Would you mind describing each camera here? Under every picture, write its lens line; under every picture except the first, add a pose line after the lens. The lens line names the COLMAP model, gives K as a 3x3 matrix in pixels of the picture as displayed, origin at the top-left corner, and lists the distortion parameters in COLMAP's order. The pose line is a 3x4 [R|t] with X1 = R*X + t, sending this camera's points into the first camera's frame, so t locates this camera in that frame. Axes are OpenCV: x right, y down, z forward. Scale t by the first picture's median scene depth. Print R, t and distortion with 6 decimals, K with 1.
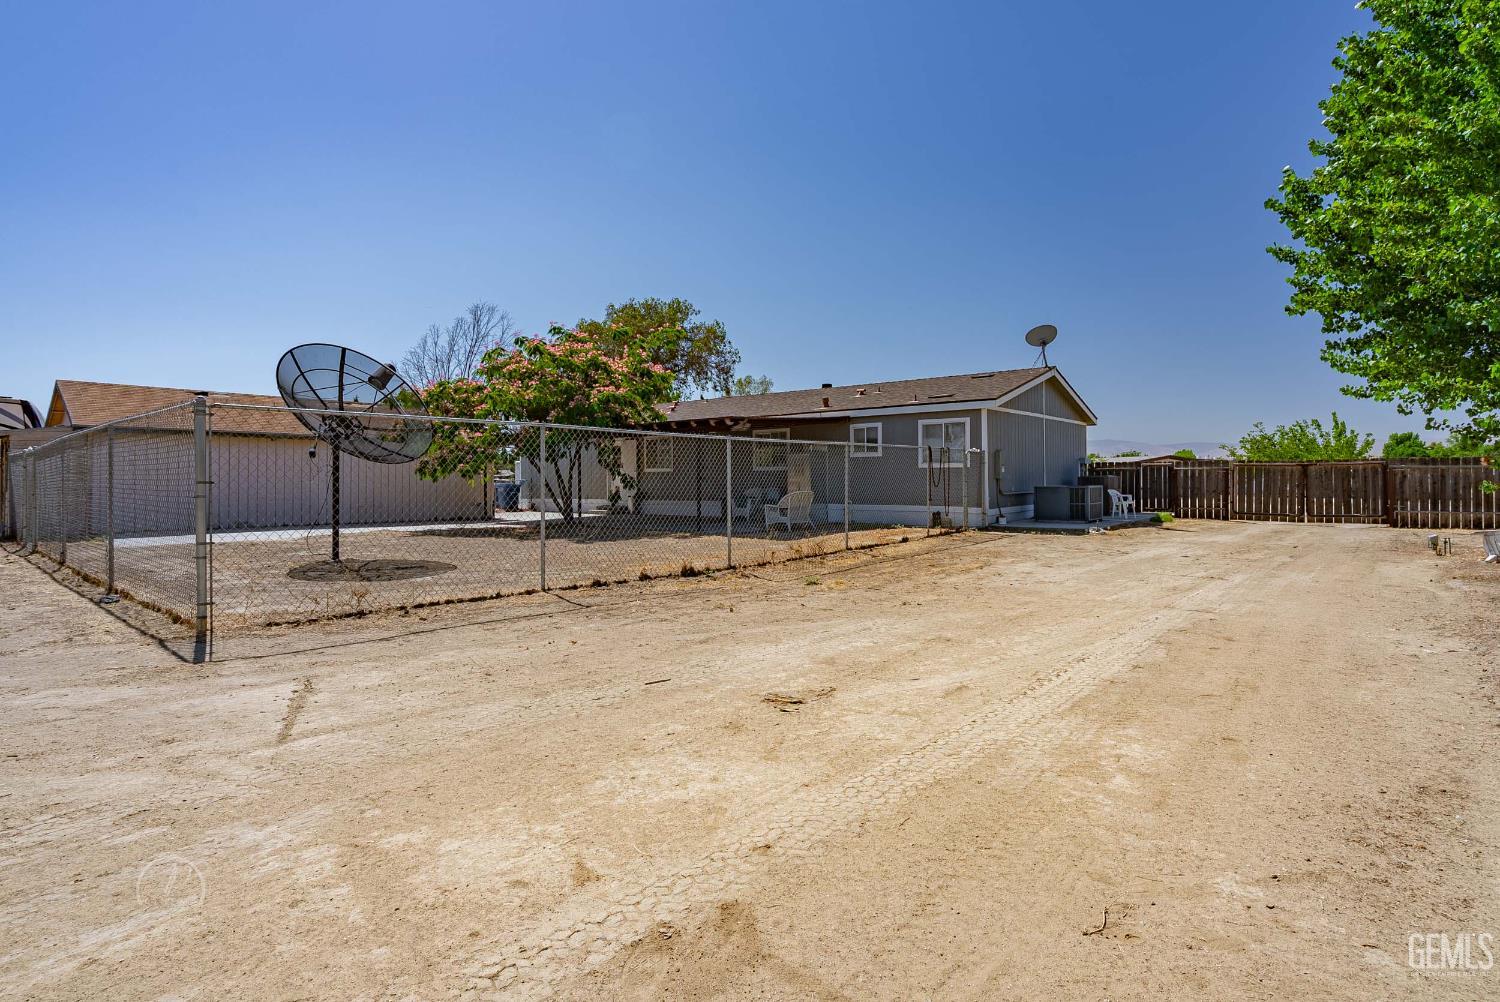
lens RADIAL K [[741.2, 0, 755.8], [0, 741.2, 480.5], [0, 0, 1]] dist [-0.000653, 0.000517]
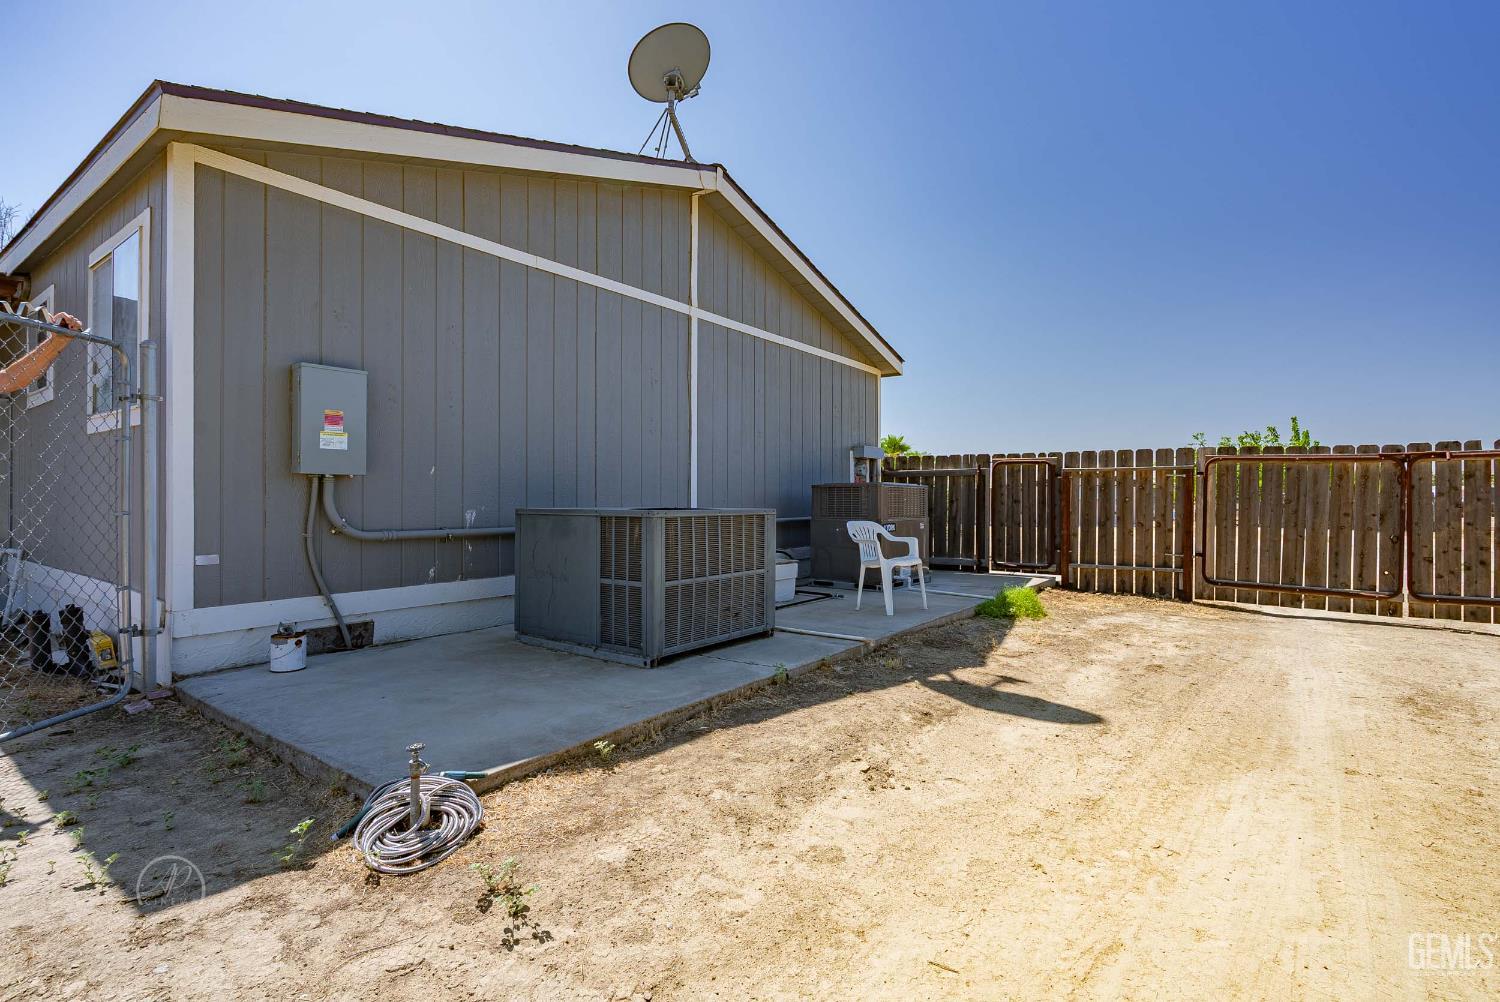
lens RADIAL K [[723.7, 0, 757.4], [0, 723.7, 498.5], [0, 0, 1]] dist [0.000885, 0.000291]
pose [[0.998123, 0.008936, 0.060590, 0.388894], [-0.008927, 0.999960, -0.000423, 0.002412], [-0.060591, -0.000118, 0.998163, 0.637639]]
